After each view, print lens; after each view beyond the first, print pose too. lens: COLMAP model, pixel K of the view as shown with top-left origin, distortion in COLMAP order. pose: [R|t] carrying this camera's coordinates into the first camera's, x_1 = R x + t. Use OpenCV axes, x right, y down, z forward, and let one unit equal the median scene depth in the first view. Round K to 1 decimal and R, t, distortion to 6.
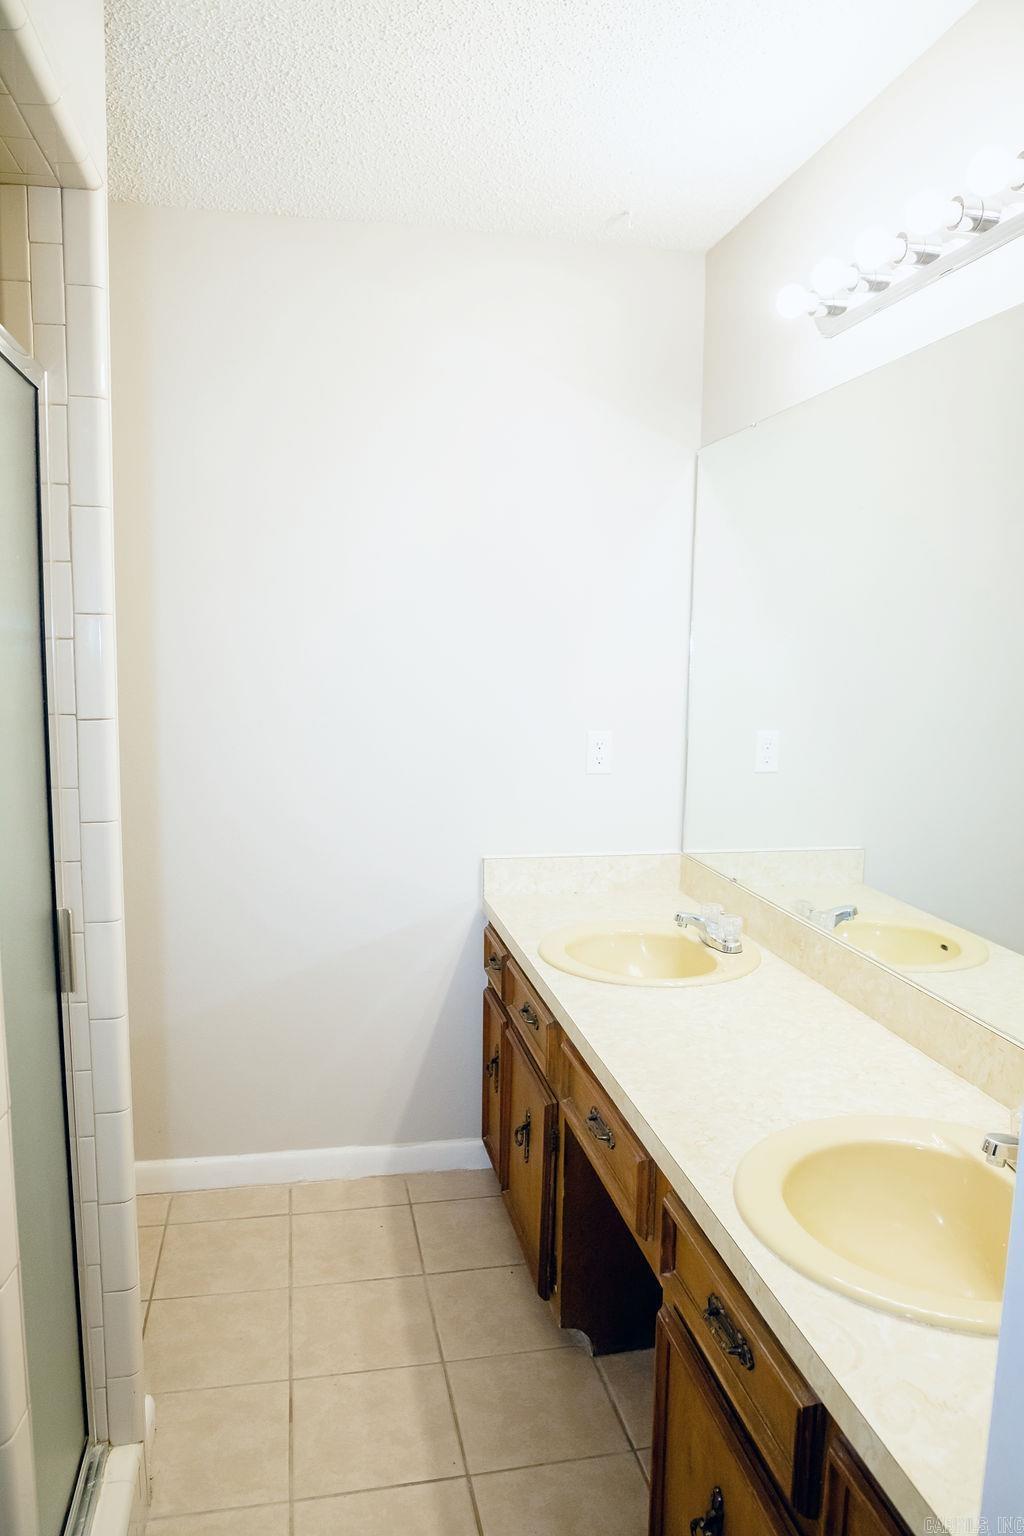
lens RADIAL K [[1059.1, 0, 503.3], [0, 1059.1, 770.7], [0, 0, 1]] dist [-0.079235, 0.044038]
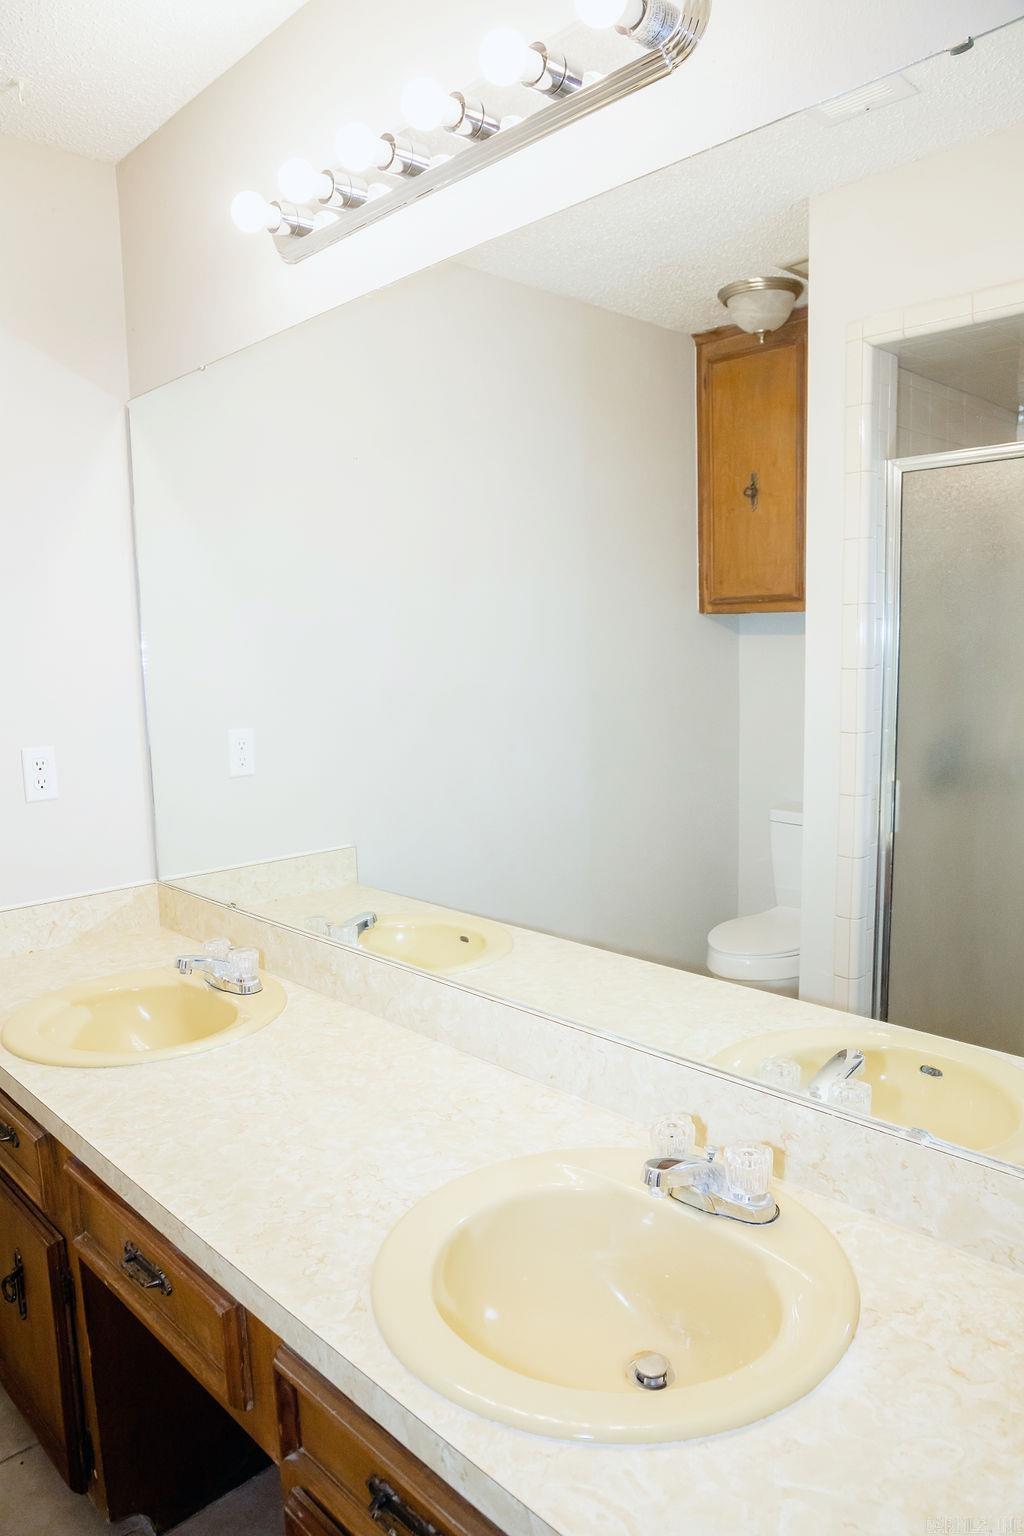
lens RADIAL K [[1059.1, 0, 503.3], [0, 1059.1, 770.7], [0, 0, 1]] dist [-0.079235, 0.044038]
pose [[0.847737, -0.109781, 0.518932, -0.030077], [0.109693, 0.993483, 0.030976, -0.007942], [-0.518951, 0.030664, 0.854254, 0.188435]]
